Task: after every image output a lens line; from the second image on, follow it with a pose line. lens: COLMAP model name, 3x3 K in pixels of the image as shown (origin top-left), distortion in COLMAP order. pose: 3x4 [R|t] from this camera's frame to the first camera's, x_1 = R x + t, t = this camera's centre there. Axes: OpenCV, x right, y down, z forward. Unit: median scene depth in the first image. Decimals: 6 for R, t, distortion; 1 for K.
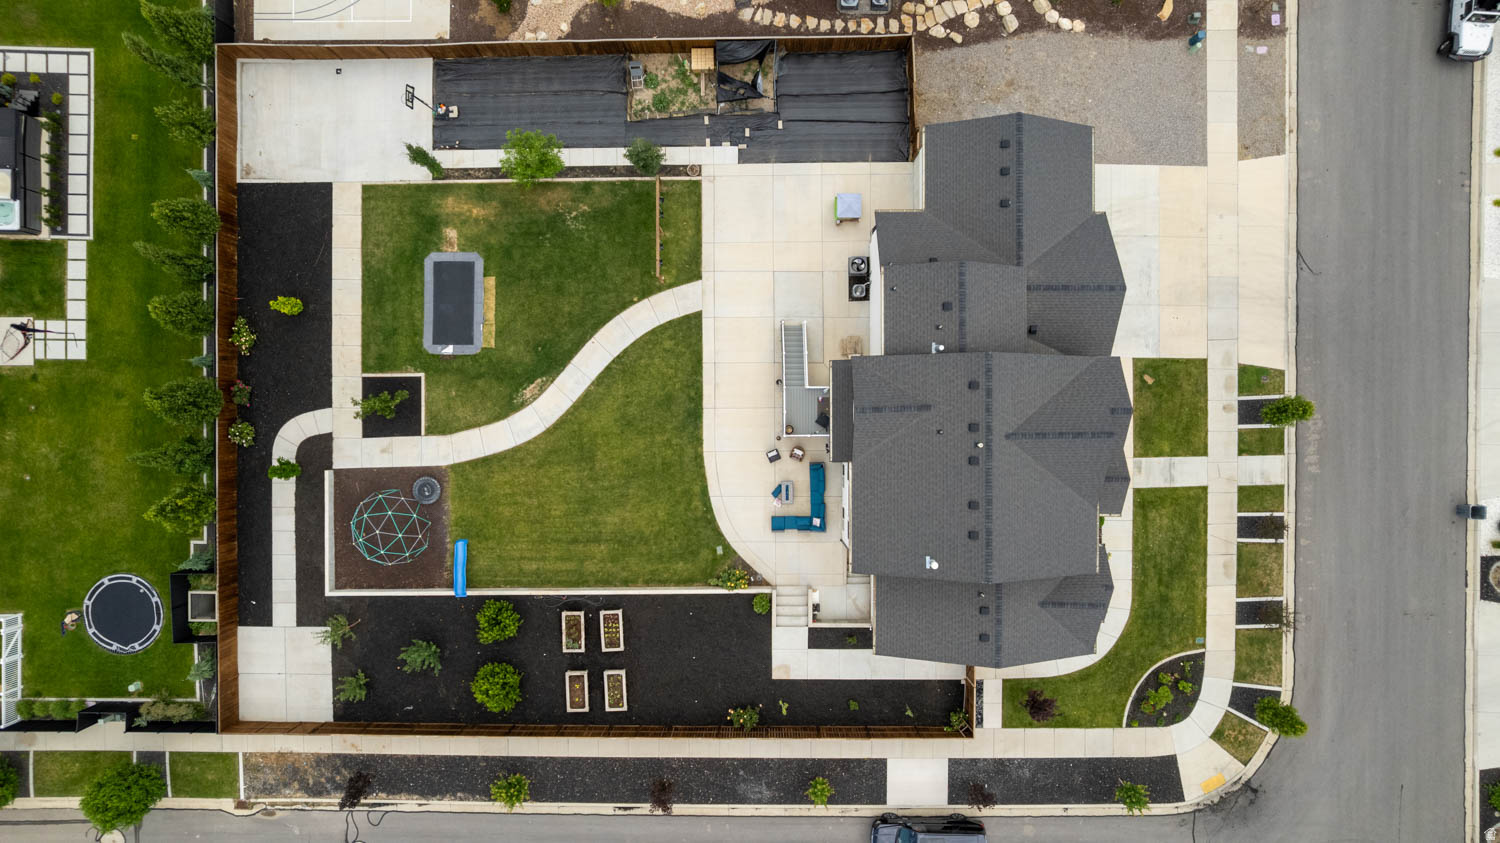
lens RADIAL K [[953.9, 0, 748.1], [0, 953.9, 422.5], [0, 0, 1]] dist [-0.069217, 0.055360]
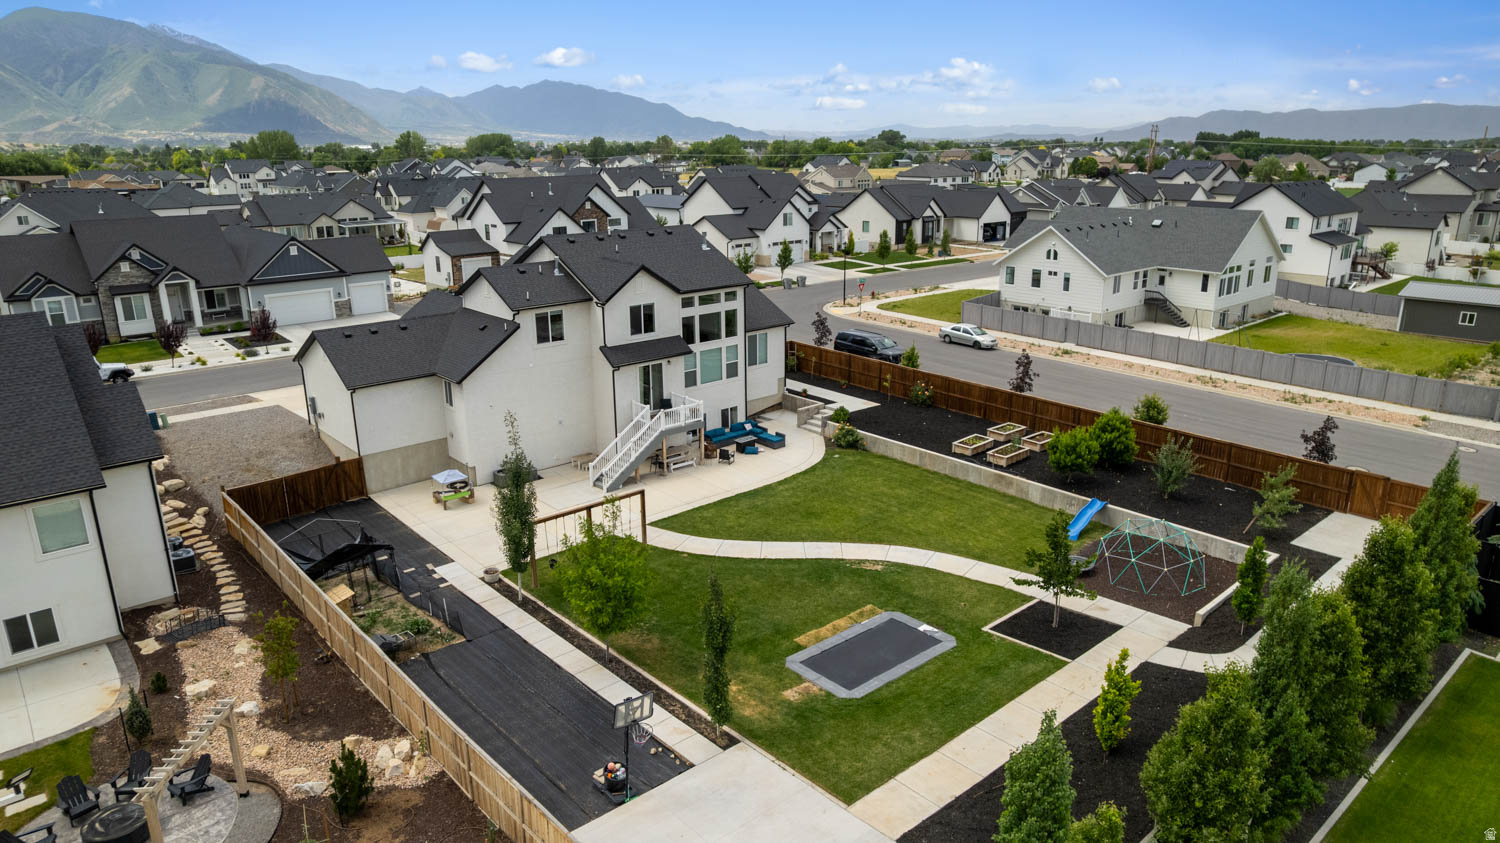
lens RADIAL K [[953.9, 0, 741.9], [0, 953.9, 424.6], [0, 0, 1]] dist [-0.069217, 0.055360]
pose [[-0.656407, -0.206771, 0.725517, -0.673524], [0.754150, -0.204912, 0.623914, -0.543752], [0.019660, 0.956691, 0.290442, 0.685577]]
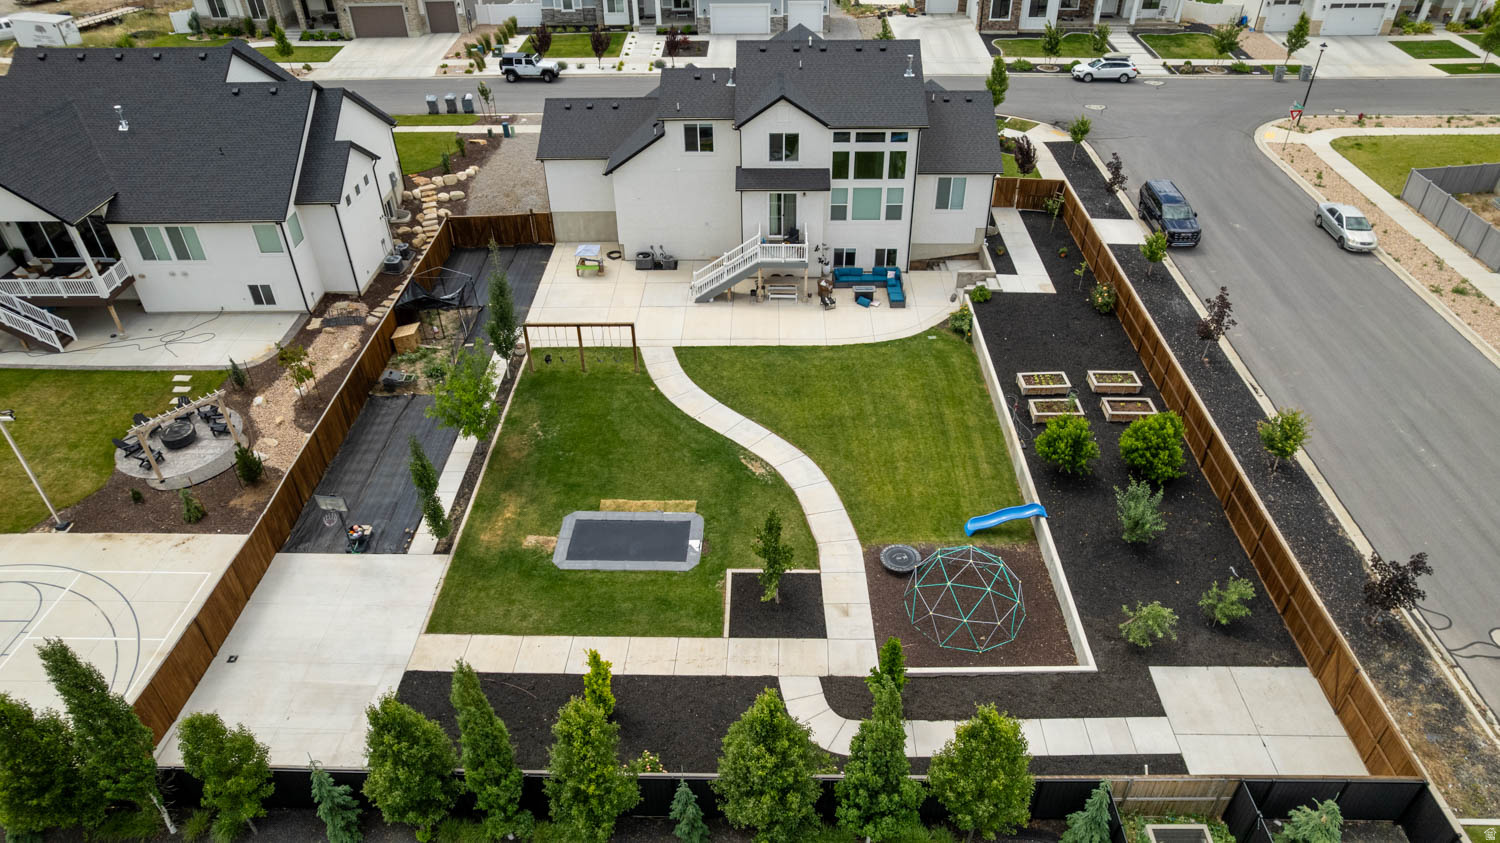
lens RADIAL K [[953.9, 0, 753.2], [0, 953.9, 422.4], [0, 0, 1]] dist [-0.069217, 0.055360]
pose [[0.021138, -0.592079, 0.805603, -0.832350], [0.999469, -0.007476, -0.031720, -0.011309], [0.024803, 0.805845, 0.591606, 0.517034]]
